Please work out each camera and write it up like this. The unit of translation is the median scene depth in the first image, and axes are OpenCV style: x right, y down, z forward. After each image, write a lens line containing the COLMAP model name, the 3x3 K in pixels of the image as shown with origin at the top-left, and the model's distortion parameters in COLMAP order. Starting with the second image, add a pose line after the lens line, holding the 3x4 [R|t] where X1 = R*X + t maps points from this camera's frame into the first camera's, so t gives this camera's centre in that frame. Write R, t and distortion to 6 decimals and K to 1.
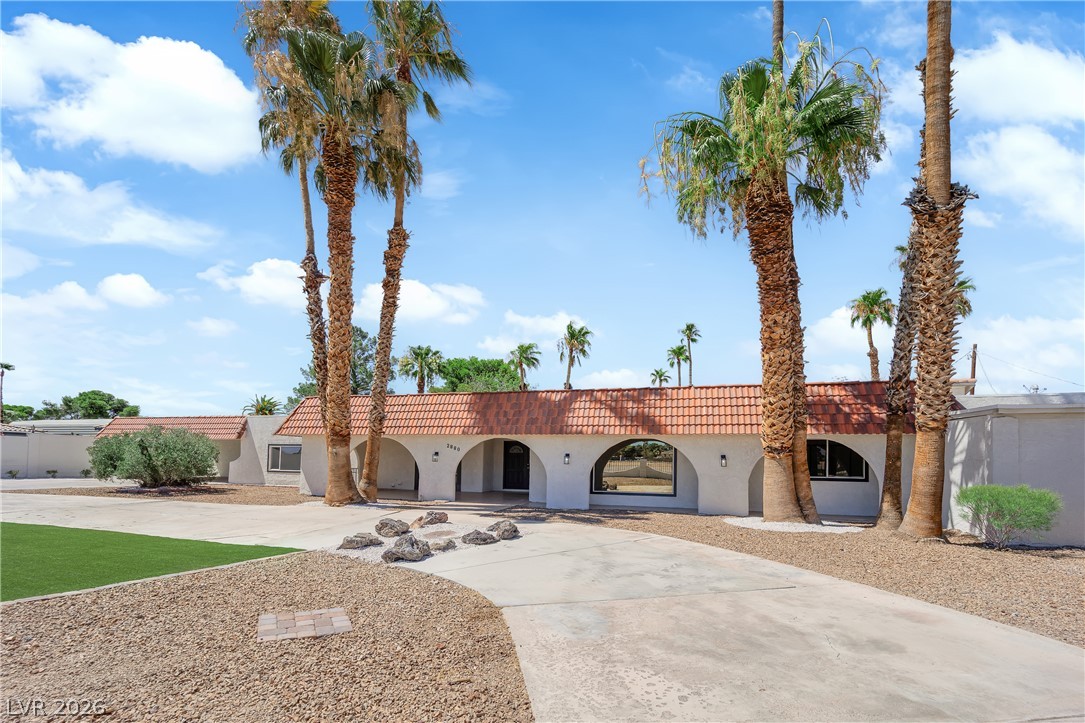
lens RADIAL K [[475.5, 0, 538.5], [0, 475.5, 353.0], [0, 0, 1]] dist [-0.009452, -0.002536]
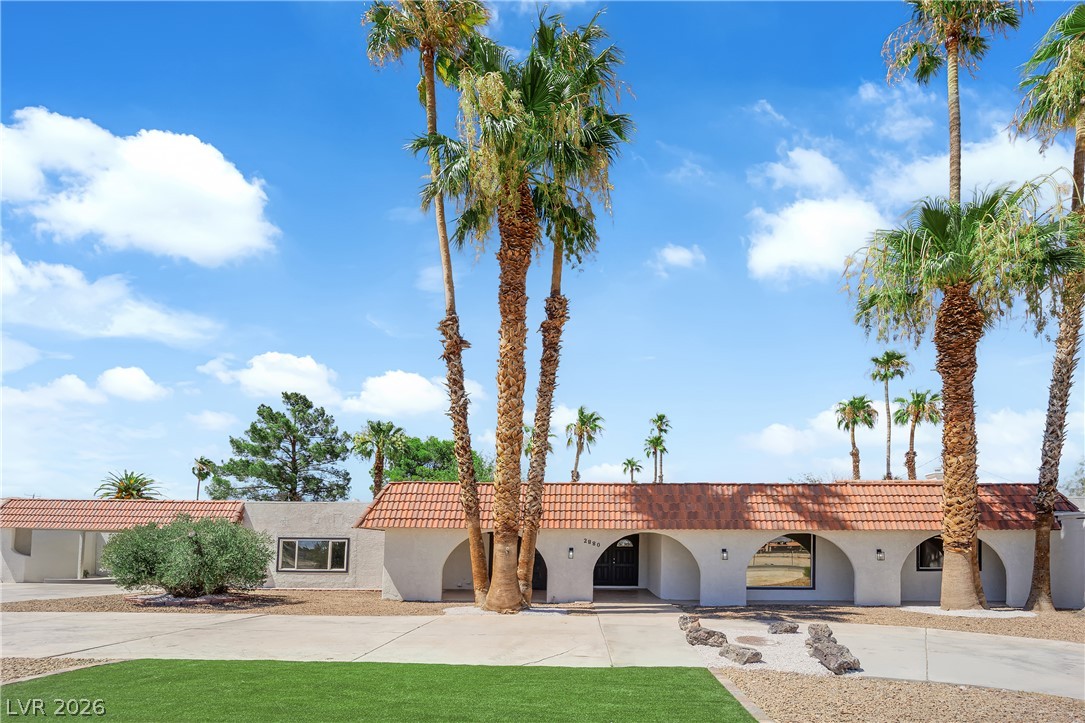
lens RADIAL K [[506.0, 0, 552.0], [0, 506.0, 434.6], [0, 0, 1]] dist [-0.016046, -0.001022]
pose [[0.966407, 0.049015, 0.252299, -0.521535], [-0.048631, 0.998787, -0.007760, 0.002927], [-0.252373, -0.004770, 0.967618, 0.083946]]
